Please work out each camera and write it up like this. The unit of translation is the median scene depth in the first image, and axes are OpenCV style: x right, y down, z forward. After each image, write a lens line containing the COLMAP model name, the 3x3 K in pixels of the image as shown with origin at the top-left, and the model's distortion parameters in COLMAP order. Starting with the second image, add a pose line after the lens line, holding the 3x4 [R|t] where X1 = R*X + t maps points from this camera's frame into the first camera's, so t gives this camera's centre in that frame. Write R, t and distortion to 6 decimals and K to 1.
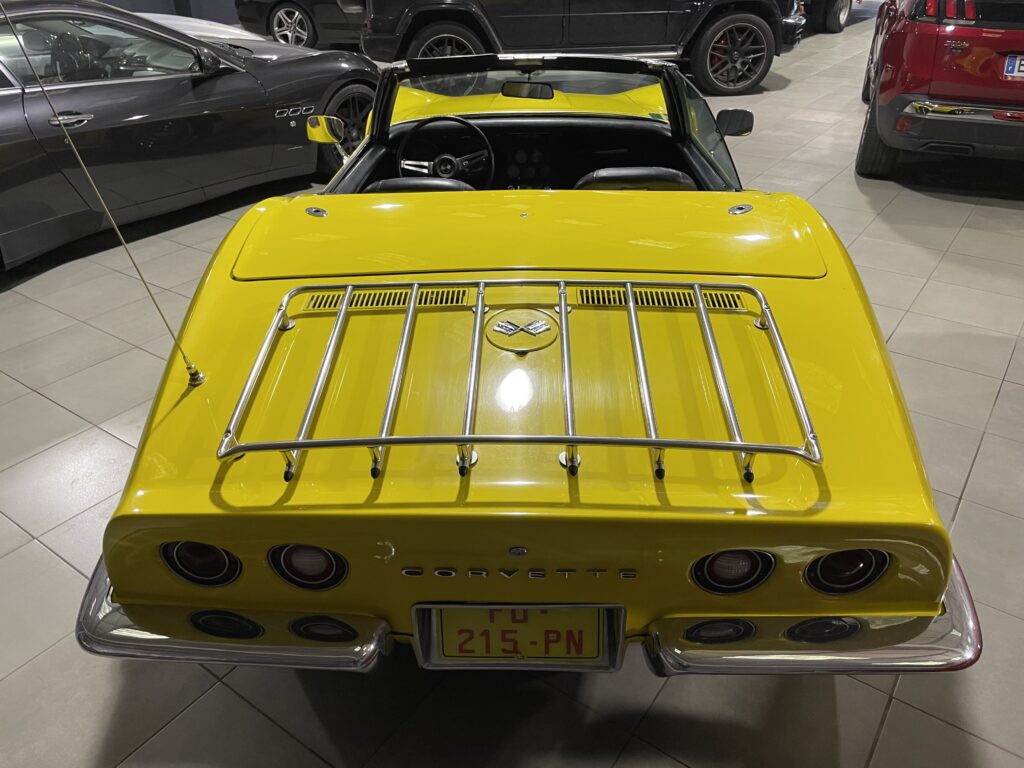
lens RADIAL K [[774.7, 0, 503.8], [0, 774.7, 378.8], [0, 0, 1]] dist [0.084529, -0.116649]
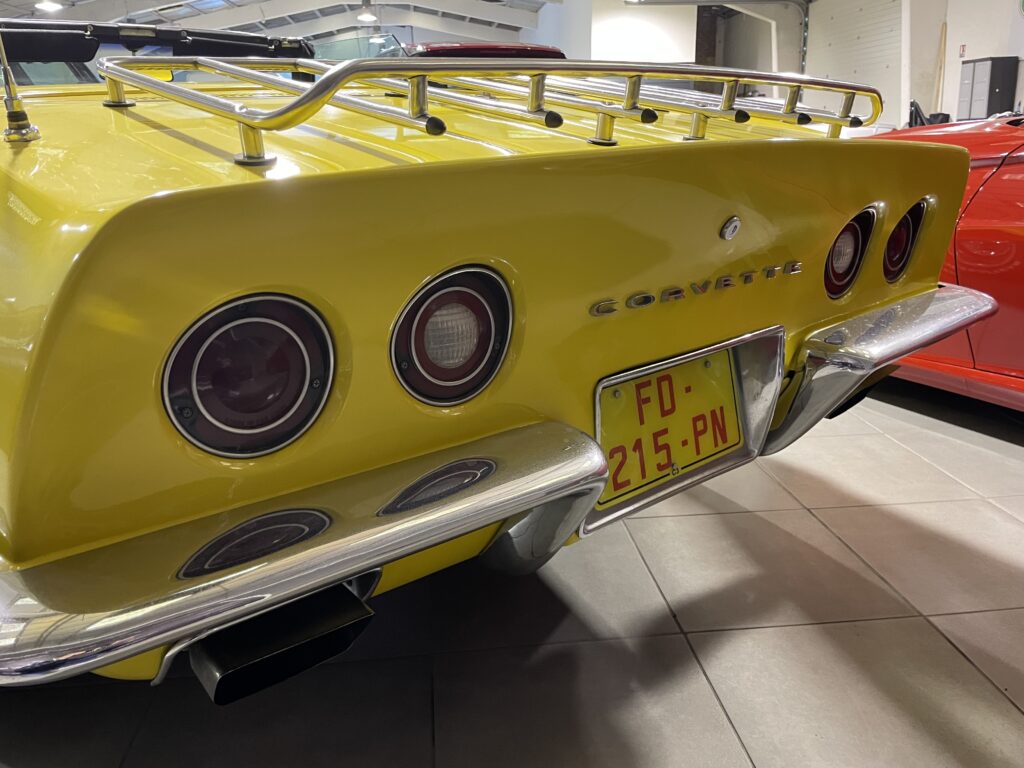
lens RADIAL K [[774.7, 0, 514.8], [0, 774.7, 383.3], [0, 0, 1]] dist [0.084529, -0.116649]
pose [[0.741684, -0.198792, 0.640615, -0.247446], [0.349647, 0.929631, -0.116333, 0.149181], [-0.572409, 0.310271, 0.758999, 0.249961]]
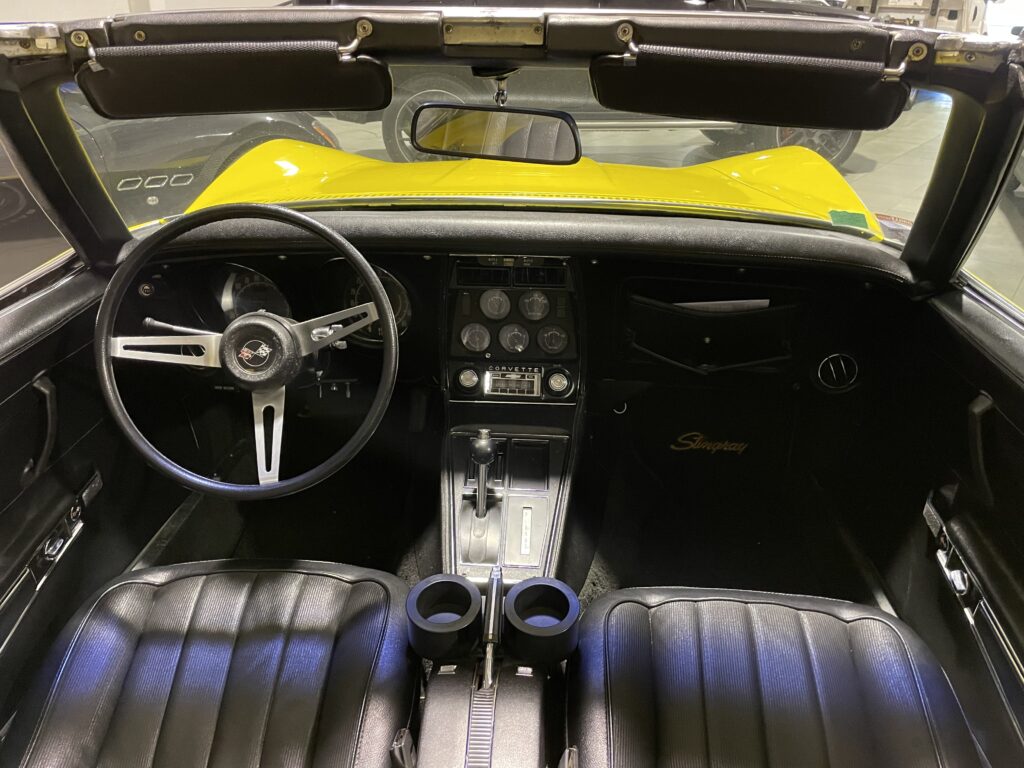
lens RADIAL K [[774.7, 0, 519.2], [0, 774.7, 382.1], [0, 0, 1]] dist [0.084529, -0.116649]
pose [[0.999586, 0.028767, -0.000911, 0.040870], [-0.028742, 0.996024, -0.084323, -0.234215], [-0.001518, 0.084315, 0.996438, 0.667248]]
